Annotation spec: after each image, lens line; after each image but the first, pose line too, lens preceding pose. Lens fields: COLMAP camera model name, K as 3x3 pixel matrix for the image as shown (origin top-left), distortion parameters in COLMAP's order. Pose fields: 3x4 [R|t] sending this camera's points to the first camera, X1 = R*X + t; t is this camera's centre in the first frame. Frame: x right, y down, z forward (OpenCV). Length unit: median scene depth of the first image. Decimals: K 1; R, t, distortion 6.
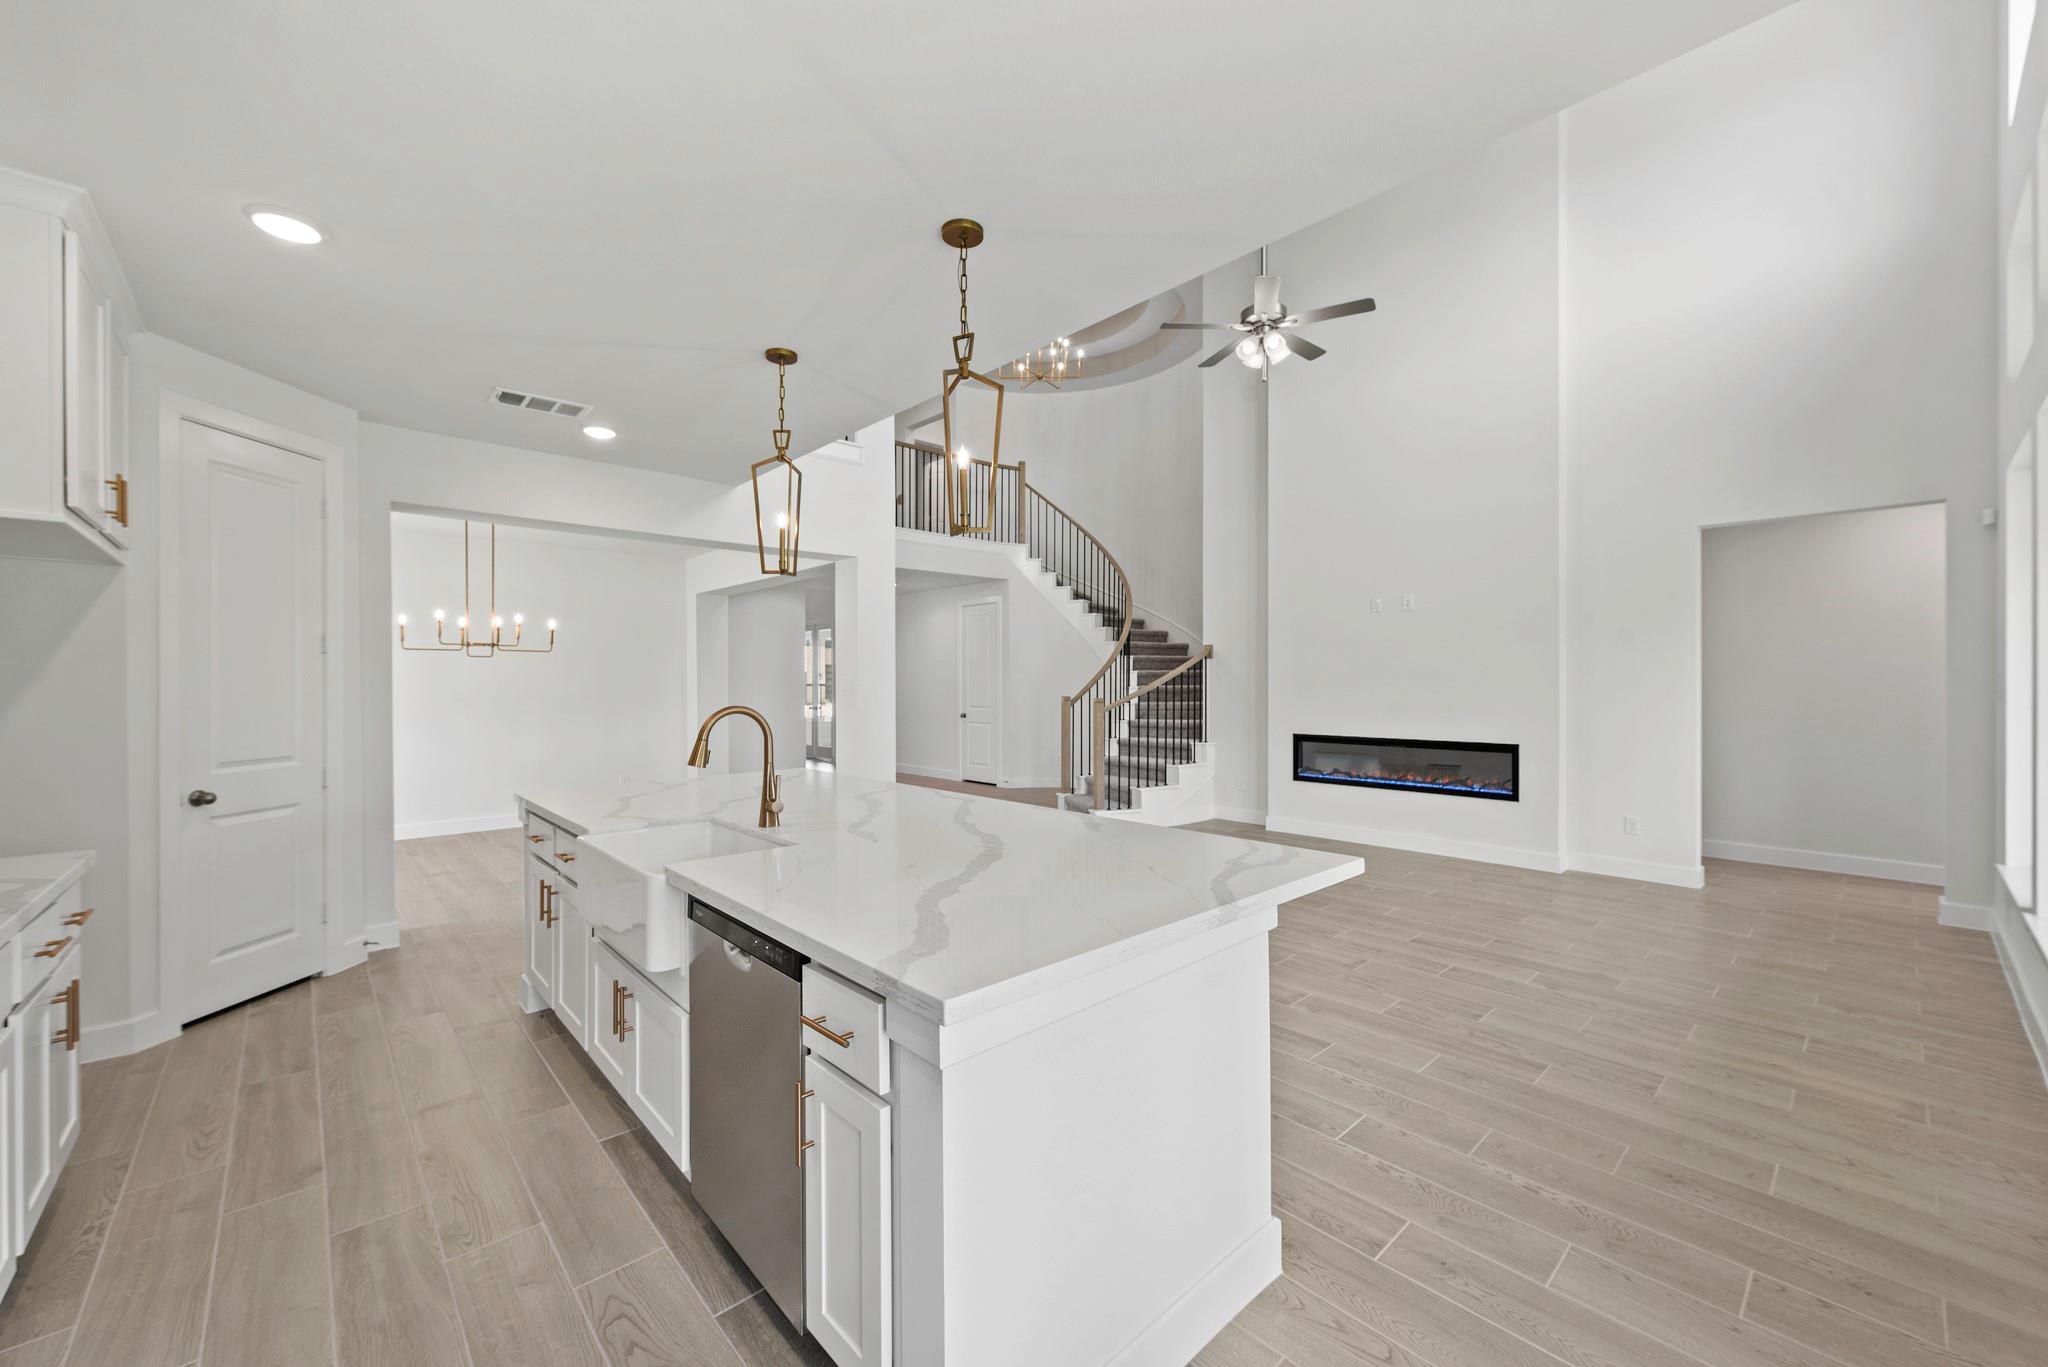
lens RADIAL K [[794.3, 0, 1020.6], [0, 794.3, 679.3], [0, 0, 1]] dist [0.003505, -0.000839]
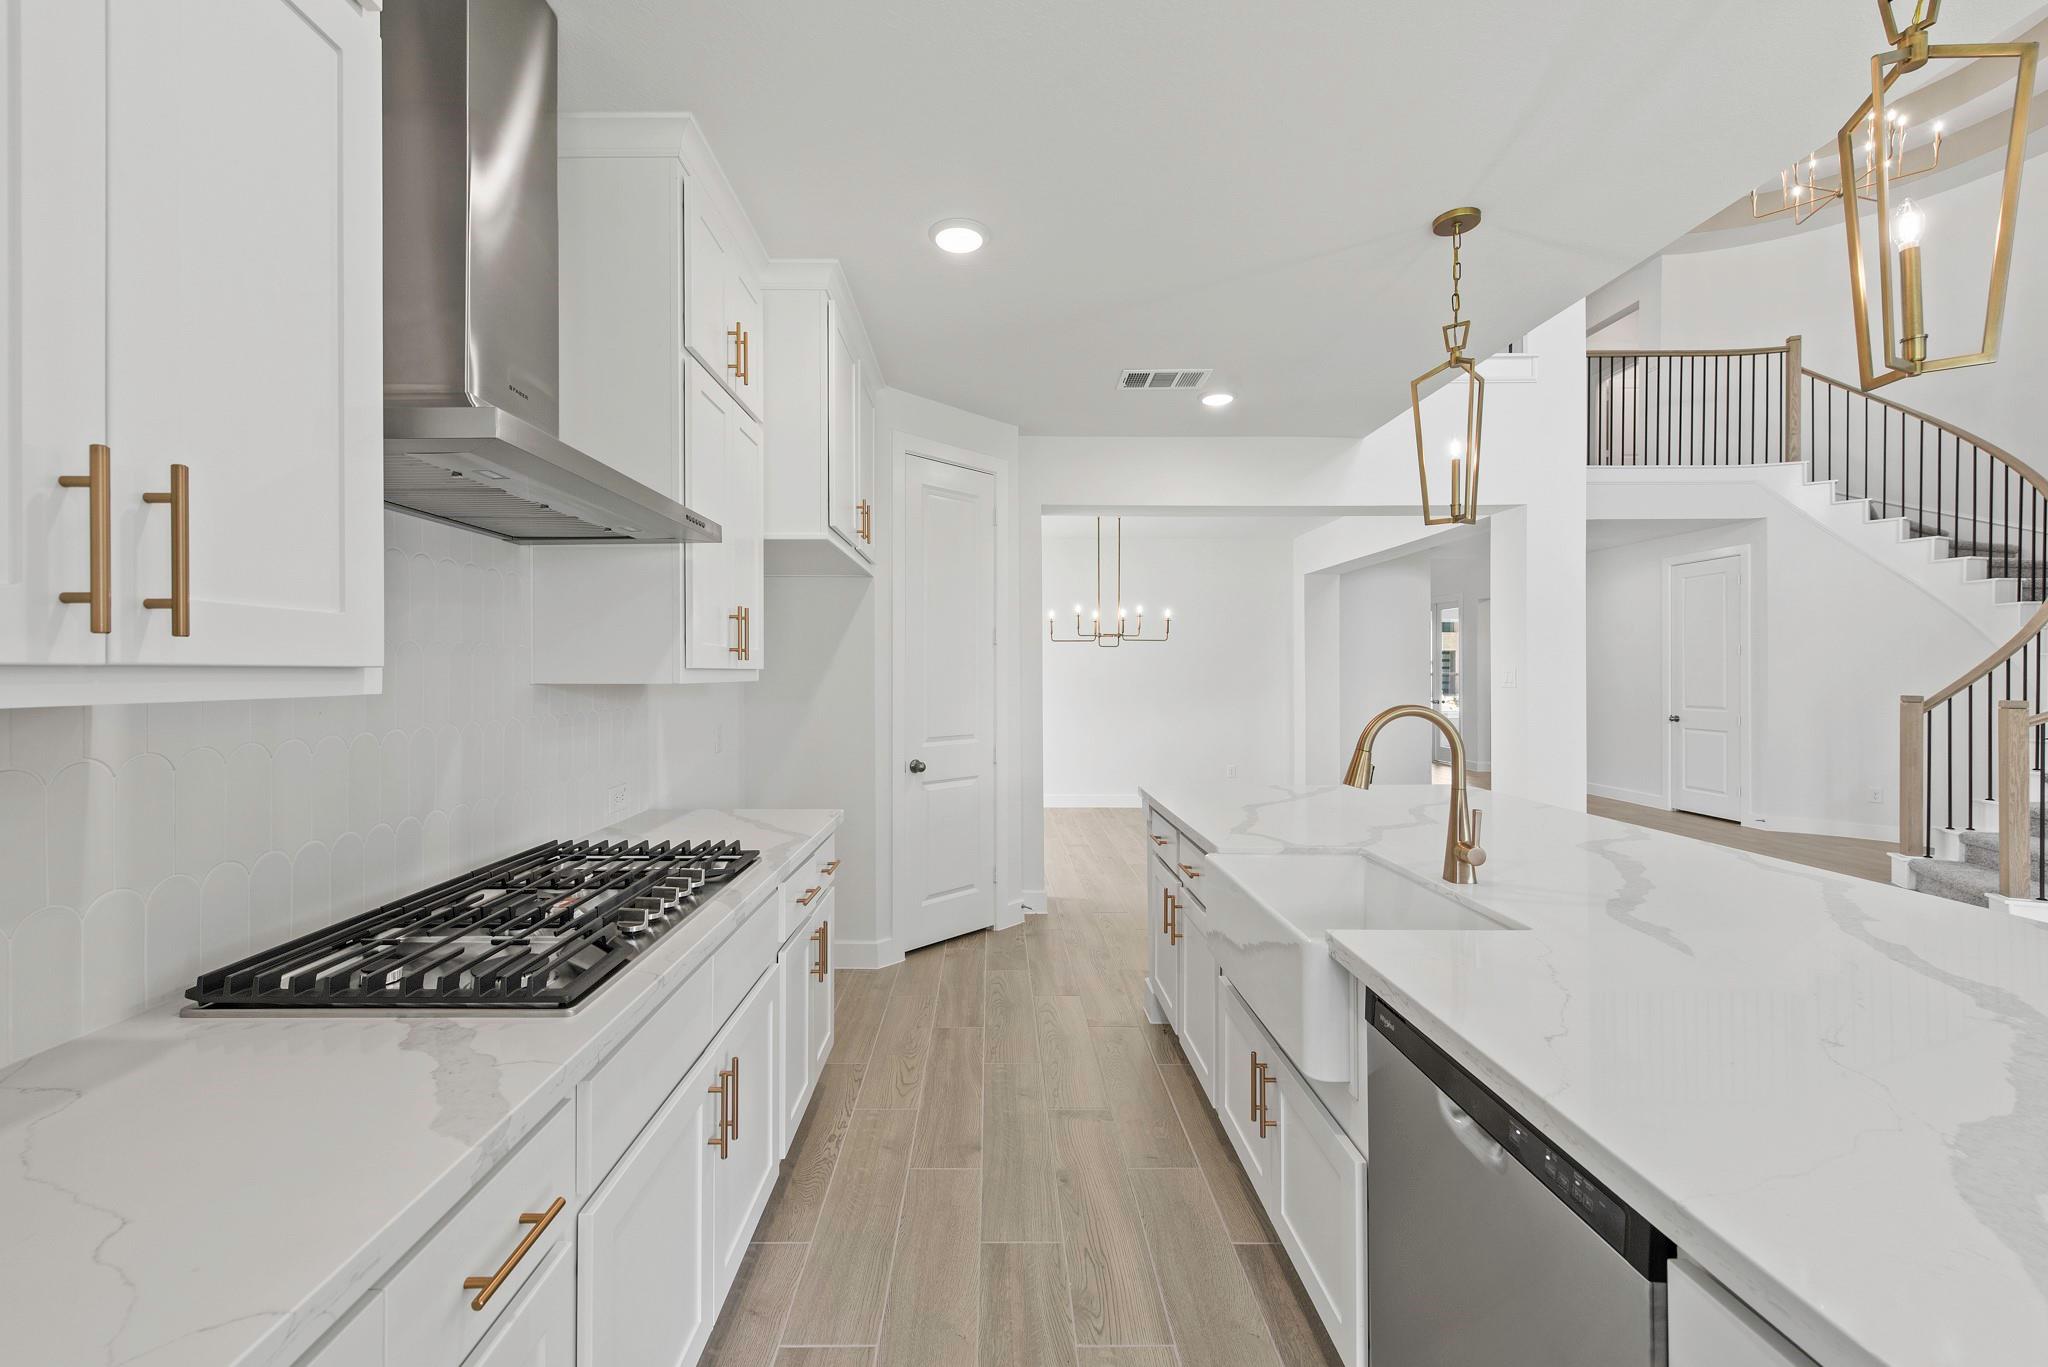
lens RADIAL K [[794.3, 0, 1020.6], [0, 794.3, 679.3], [0, 0, 1]] dist [0.003505, -0.000839]
pose [[0.760547, 0.009083, -0.649219, -0.138361], [0.000054, 0.999901, 0.014051, 0.000526], [0.649283, -0.010721, 0.760471, 0.200786]]
